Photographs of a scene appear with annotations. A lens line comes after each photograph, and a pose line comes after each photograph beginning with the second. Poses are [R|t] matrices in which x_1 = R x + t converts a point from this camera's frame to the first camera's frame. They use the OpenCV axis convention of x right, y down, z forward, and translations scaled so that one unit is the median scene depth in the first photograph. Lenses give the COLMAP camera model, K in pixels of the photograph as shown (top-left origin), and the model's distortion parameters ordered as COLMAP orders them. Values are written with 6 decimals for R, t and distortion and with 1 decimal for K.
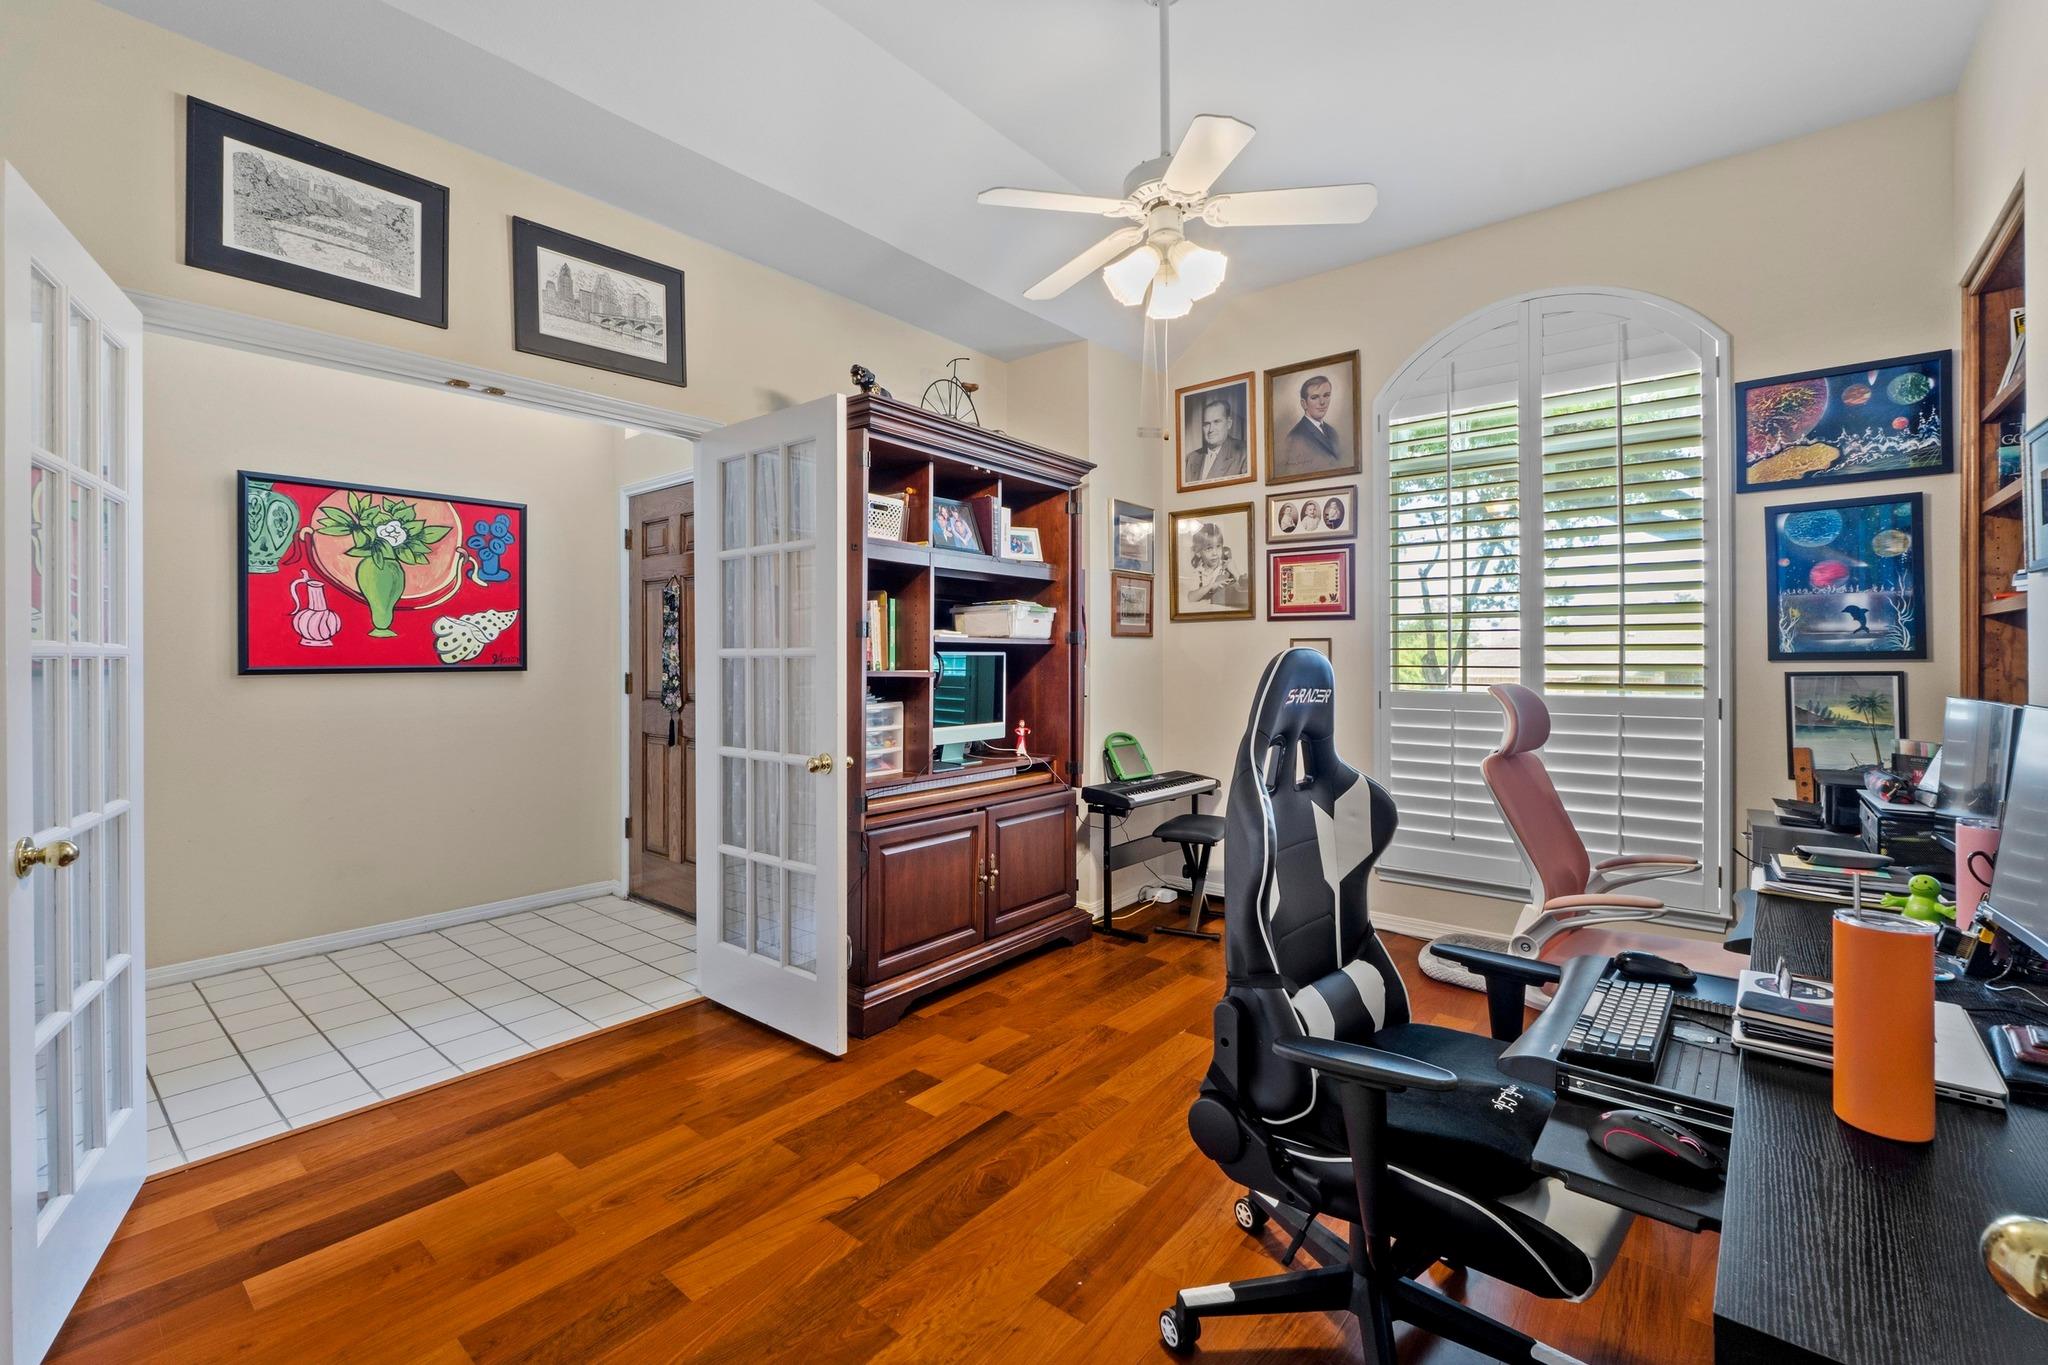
lens RADIAL K [[870.0, 0, 1011.0], [0, 870.0, 664.4], [0, 0, 1]] dist [-0.006056, -0.000932]
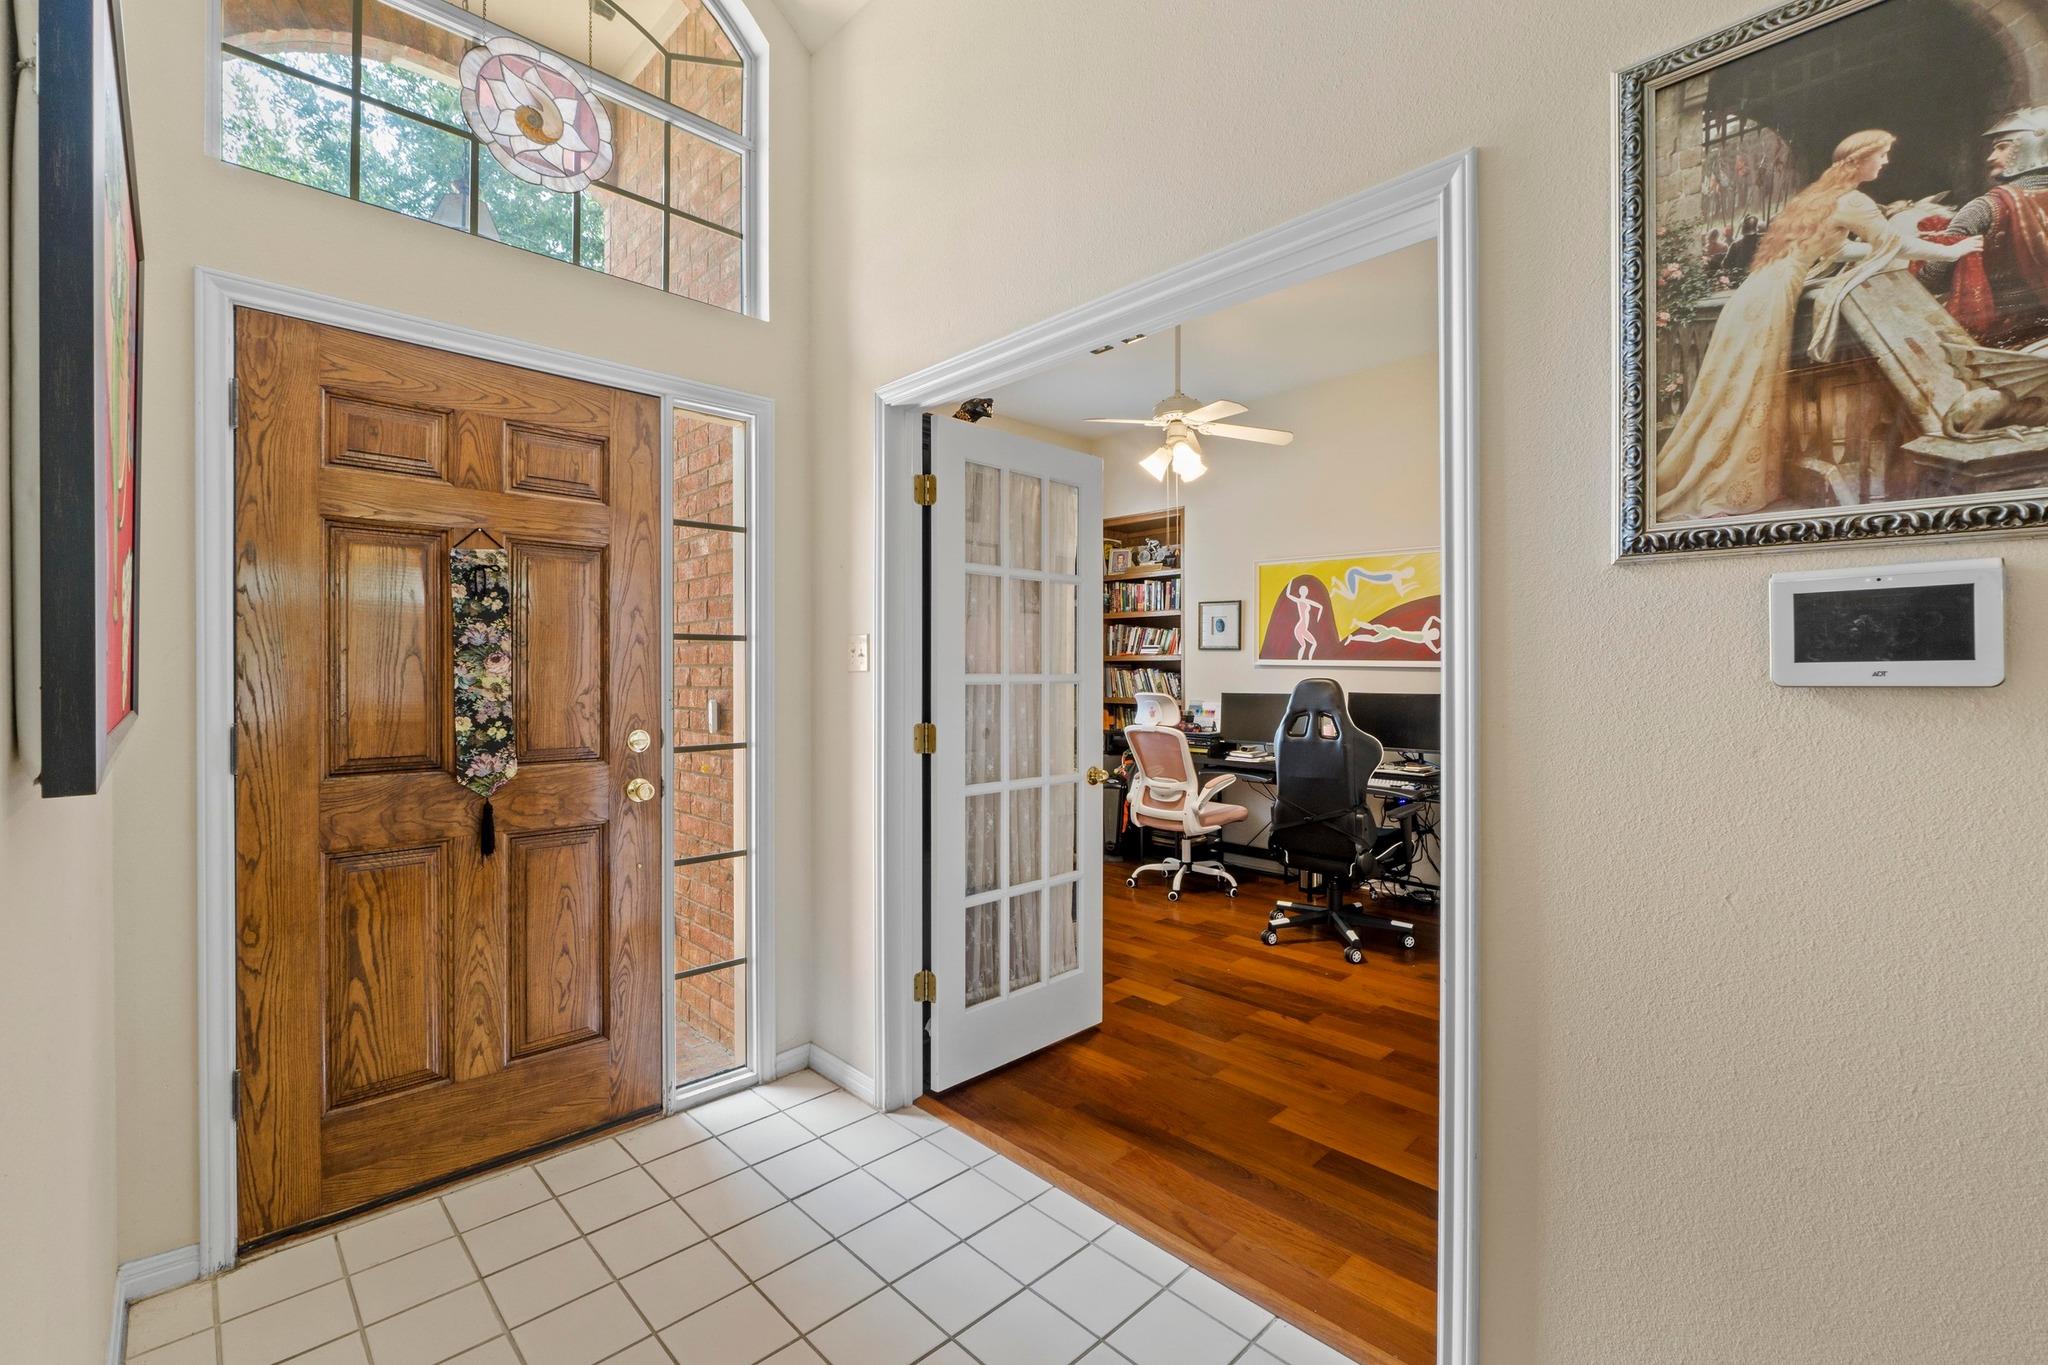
lens RADIAL K [[870.0, 0, 1026.4], [0, 870.0, 674.6], [0, 0, 1]] dist [-0.006056, -0.000932]
pose [[0.102847, -0.000434, 0.994697, -1.223196], [0.003915, 0.999992, 0.000031, -0.018201], [-0.994689, 0.003891, 0.102848, 0.866184]]
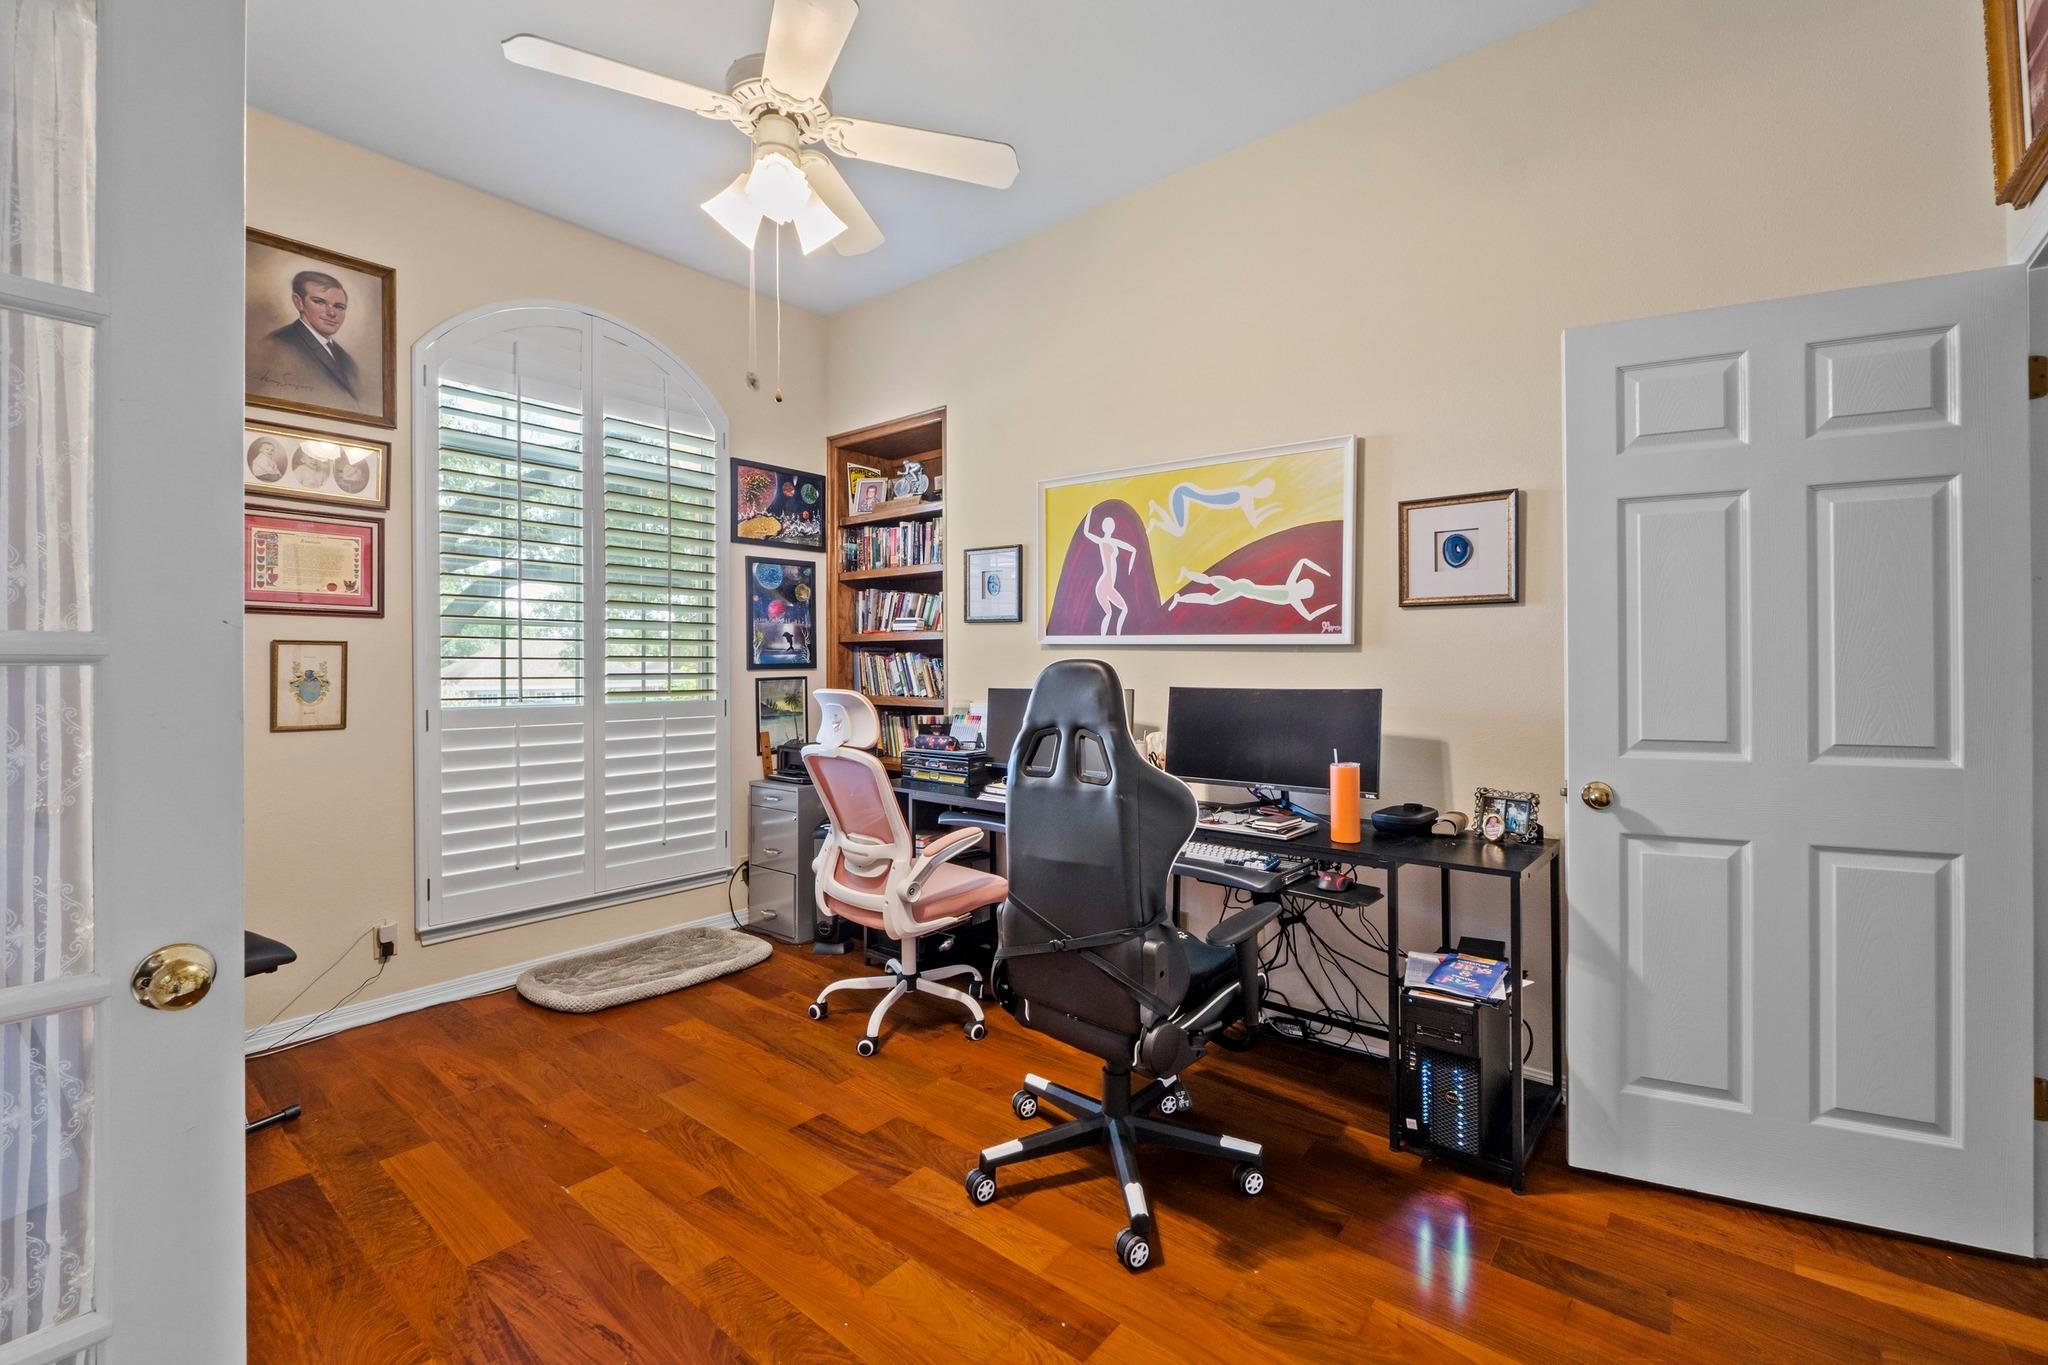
lens RADIAL K [[870.0, 0, 1020.7], [0, 870.0, 671.9], [0, 0, 1]] dist [-0.006056, -0.000932]
pose [[-0.005535, -0.006495, 0.999964, -0.497183], [0.007823, 0.999948, 0.006538, -0.006778], [-0.999954, 0.007859, -0.005484, 0.597920]]
